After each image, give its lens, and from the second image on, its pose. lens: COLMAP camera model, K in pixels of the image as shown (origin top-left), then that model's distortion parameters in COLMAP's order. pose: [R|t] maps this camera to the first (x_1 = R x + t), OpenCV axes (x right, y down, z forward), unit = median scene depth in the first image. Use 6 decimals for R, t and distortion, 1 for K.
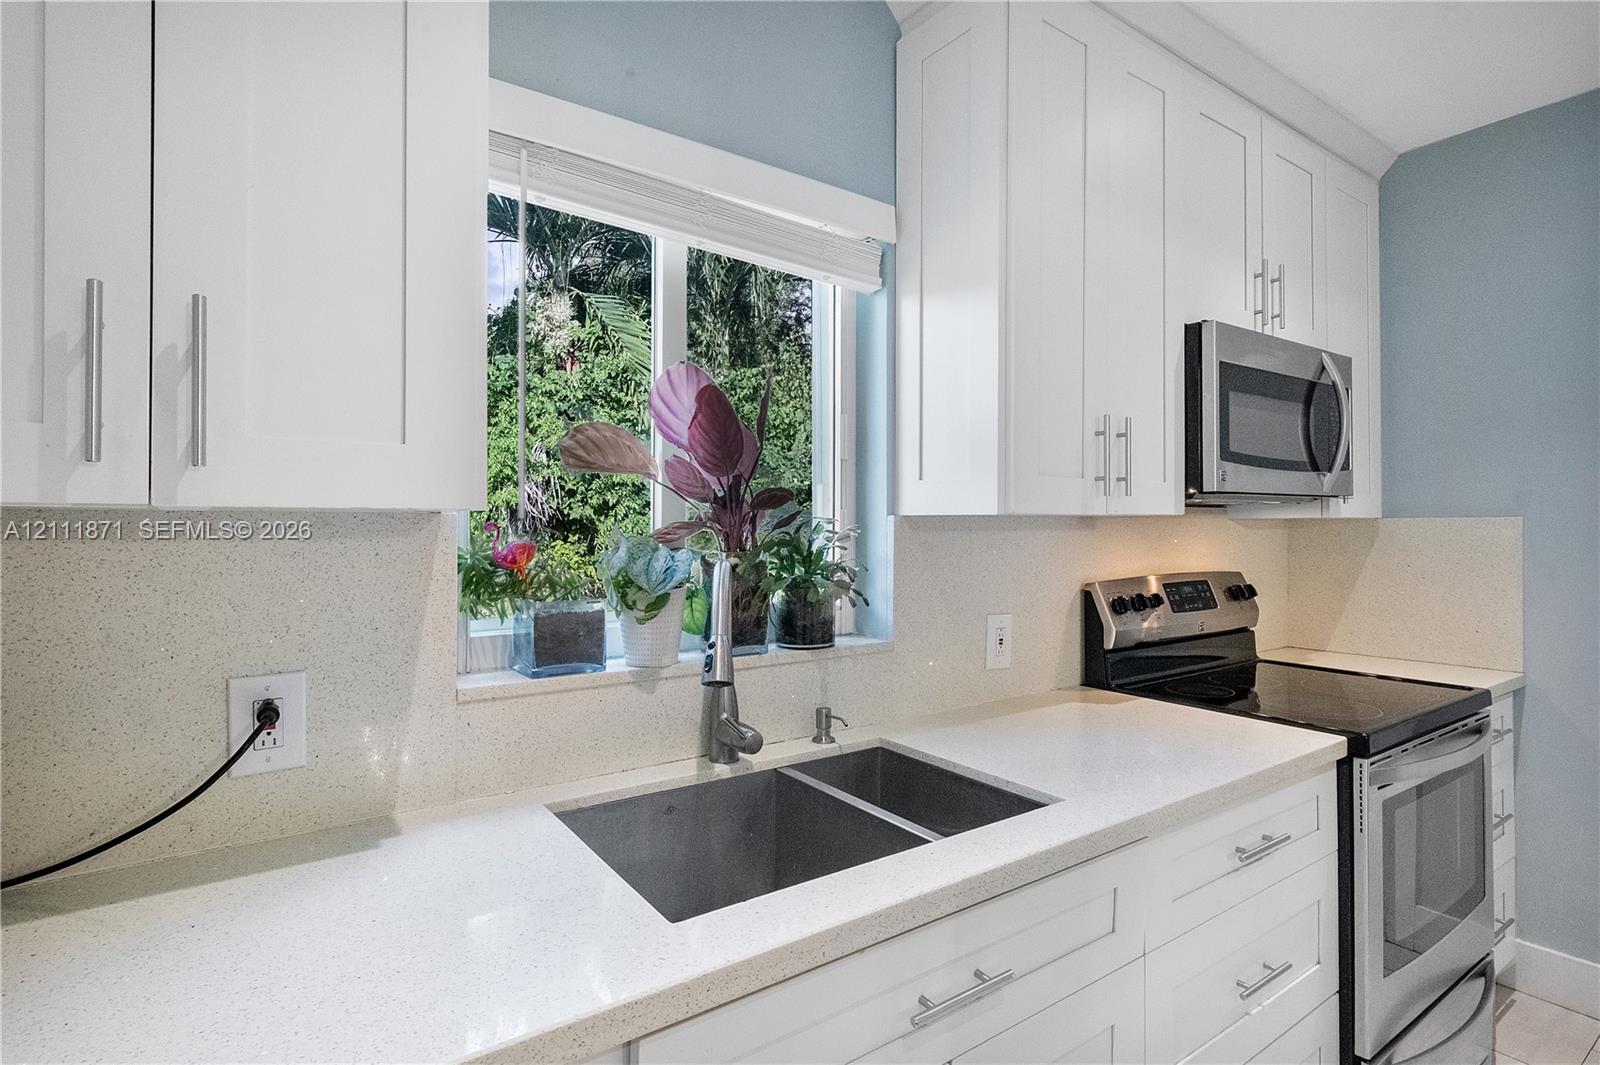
lens RADIAL K [[796.1, 0, 829.0], [0, 796.1, 543.4], [0, 0, 1]] dist [0.006300, 0.000507]
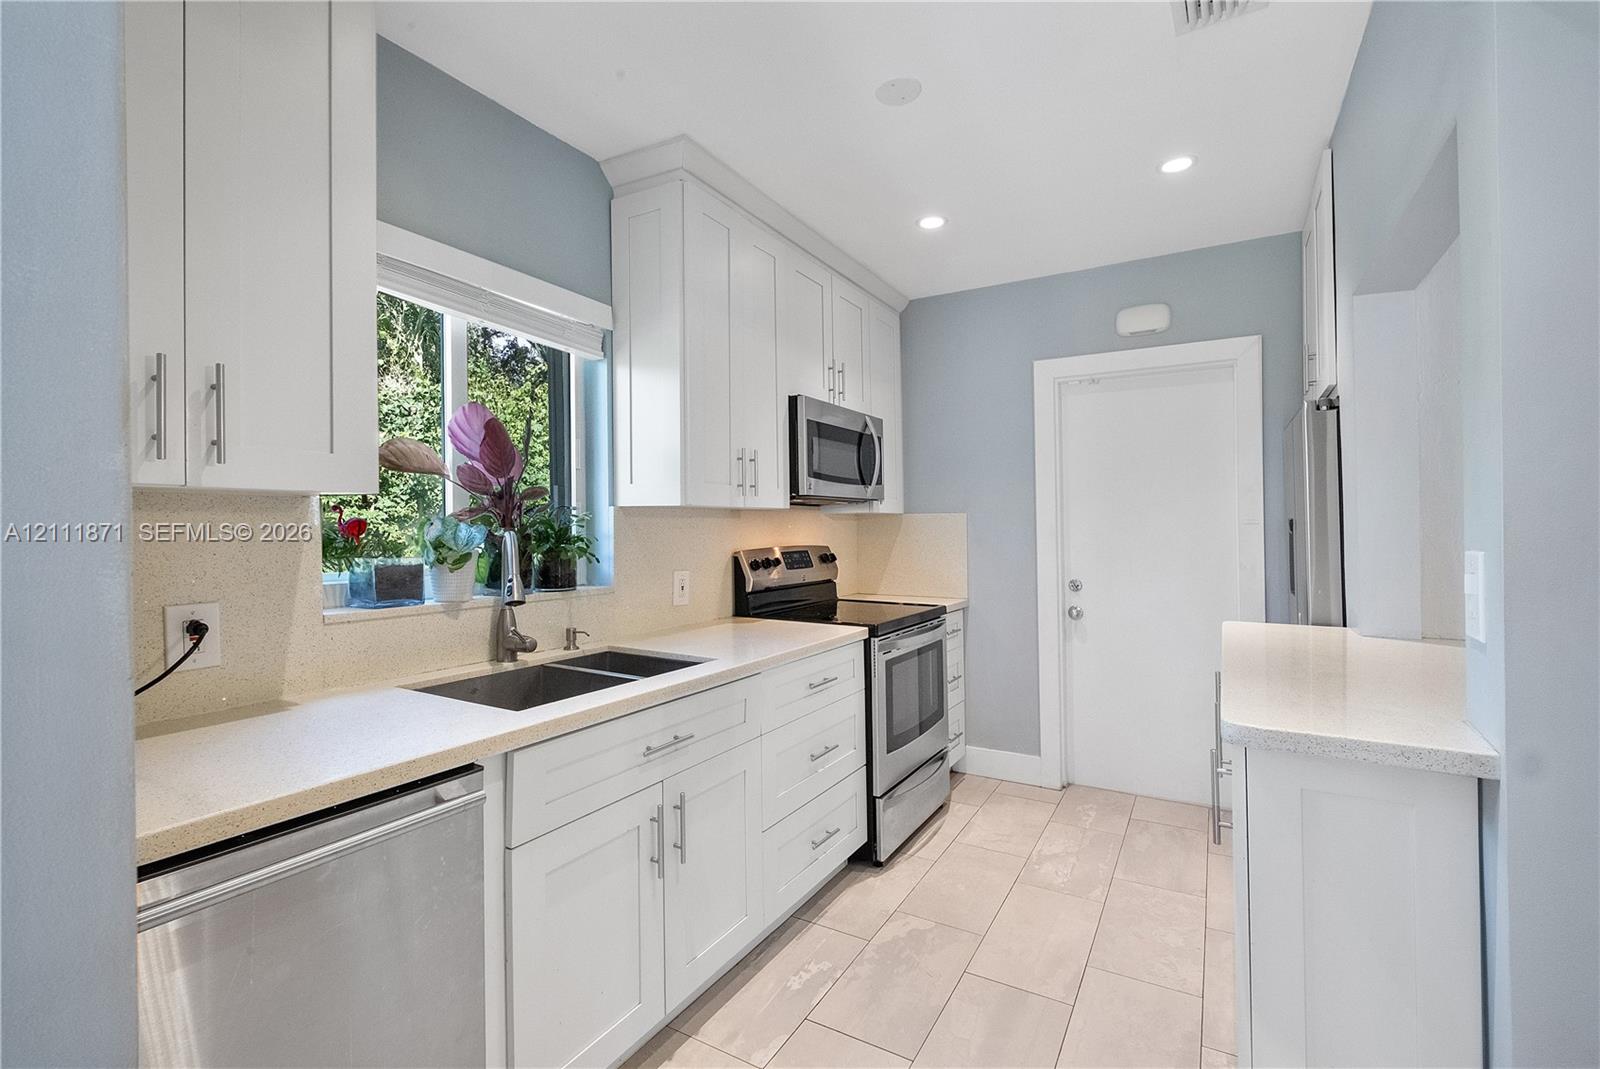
lens RADIAL K [[693.0, 0, 820.9], [0, 693.0, 540.4], [0, 0, 1]] dist [0.001825, 0.000043]
pose [[0.913560, -0.008908, 0.406607, -0.099052], [0.010810, 0.999939, -0.002382, 0.038830], [-0.406561, 0.006571, 0.913600, -0.398200]]
